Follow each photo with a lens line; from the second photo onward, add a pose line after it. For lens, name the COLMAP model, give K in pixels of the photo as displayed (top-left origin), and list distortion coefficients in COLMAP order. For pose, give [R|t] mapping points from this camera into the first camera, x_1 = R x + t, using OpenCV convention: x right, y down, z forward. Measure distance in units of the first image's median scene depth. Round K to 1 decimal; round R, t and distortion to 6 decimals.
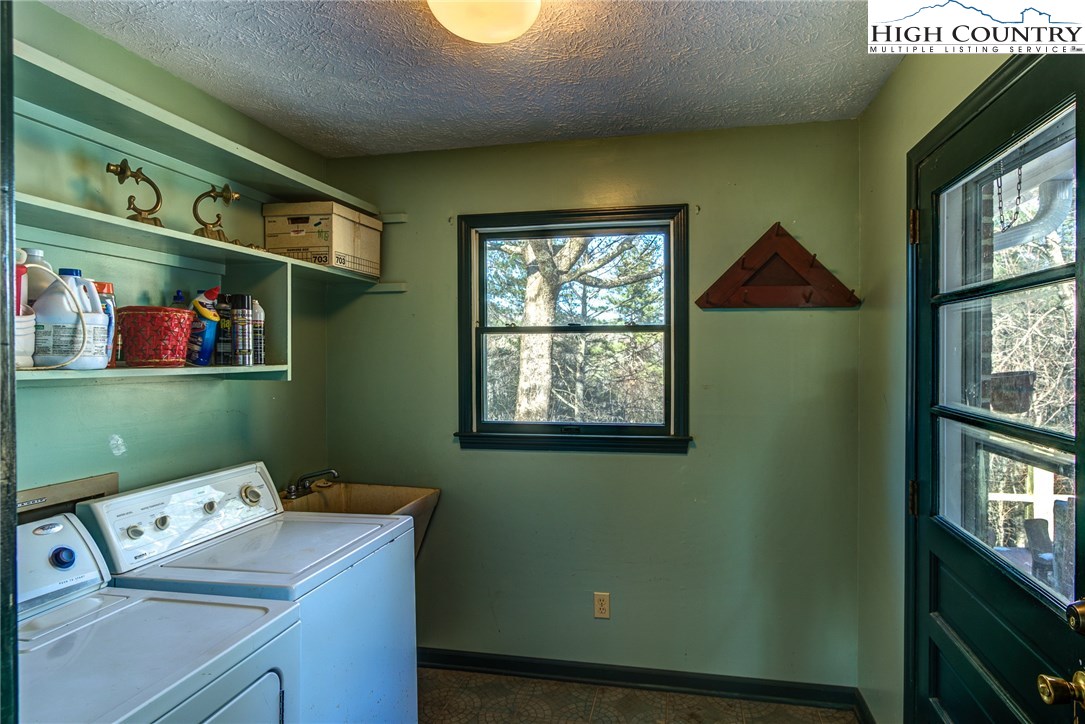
lens RADIAL K [[673.8, 0, 542.5], [0, 673.8, 362.0], [0, 0, 1]] dist [0.040390, 0.000122]
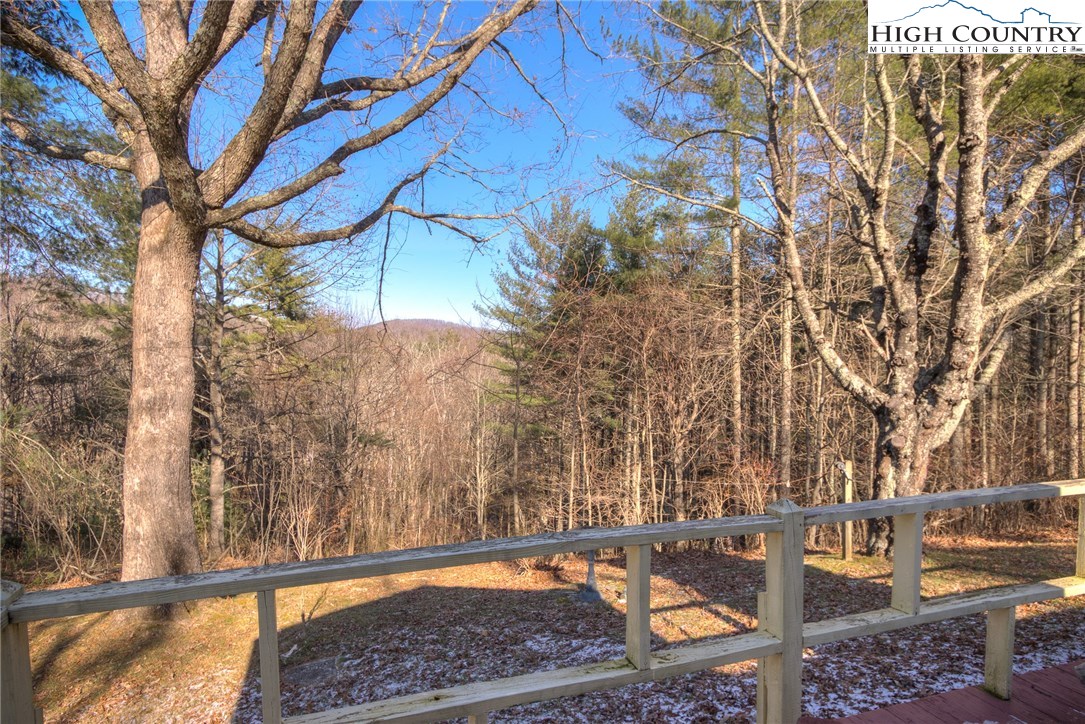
lens RADIAL K [[621.2, 0, 521.6], [0, 621.2, 389.0], [0, 0, 1]] dist [0.001997, 0.001113]
pose [[0.853531, -0.028085, 0.520285, -0.027412], [0.000100, 0.998555, 0.053737, 0.001080], [-0.521043, -0.045814, 0.852300, 0.362458]]
